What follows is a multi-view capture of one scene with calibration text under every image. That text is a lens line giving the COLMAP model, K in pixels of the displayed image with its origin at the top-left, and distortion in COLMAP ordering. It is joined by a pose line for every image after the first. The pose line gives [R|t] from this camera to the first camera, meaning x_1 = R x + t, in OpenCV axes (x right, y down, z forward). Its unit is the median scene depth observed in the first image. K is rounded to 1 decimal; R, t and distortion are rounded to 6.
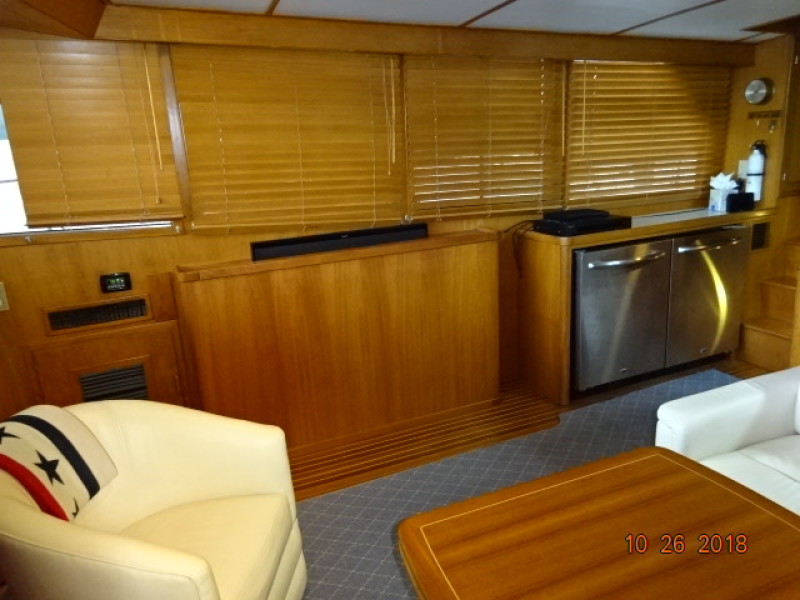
lens RADIAL K [[590.8, 0, 395.6], [0, 590.8, 298.1], [0, 0, 1]] dist [0.011882, -0.011848]
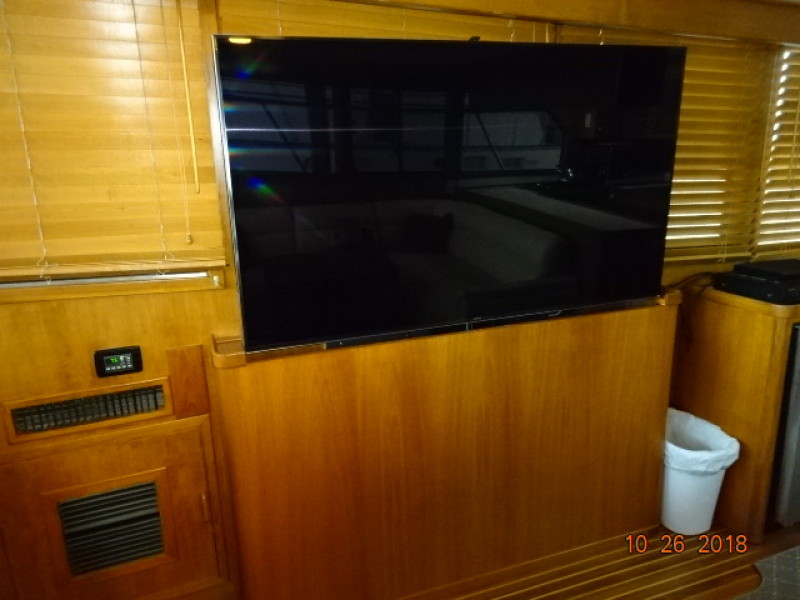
lens RADIAL K [[590.8, 0, 397.3], [0, 590.8, 301.6], [0, 0, 1]] dist [0.011882, -0.011848]
pose [[0.998308, 0.037646, -0.044326, -0.130771], [-0.038417, 0.999123, -0.016667, -0.085314], [0.043660, 0.018342, 0.998878, 0.336400]]
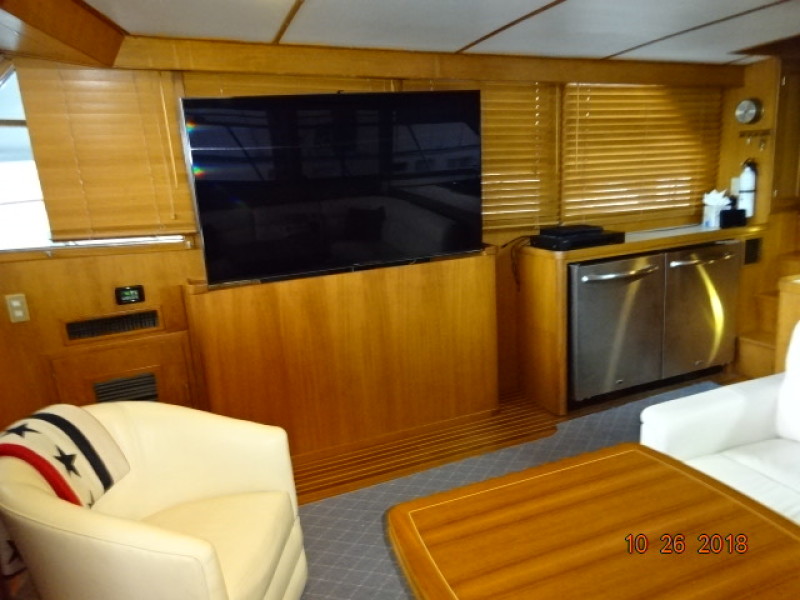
lens RADIAL K [[590.8, 0, 396.2], [0, 590.8, 298.0], [0, 0, 1]] dist [0.011882, -0.011848]
pose [[0.999880, -0.001177, -0.015439, 0.016610], [0.000669, 0.999460, -0.032838, 0.013208], [0.015469, 0.032823, 0.999341, -0.042105]]
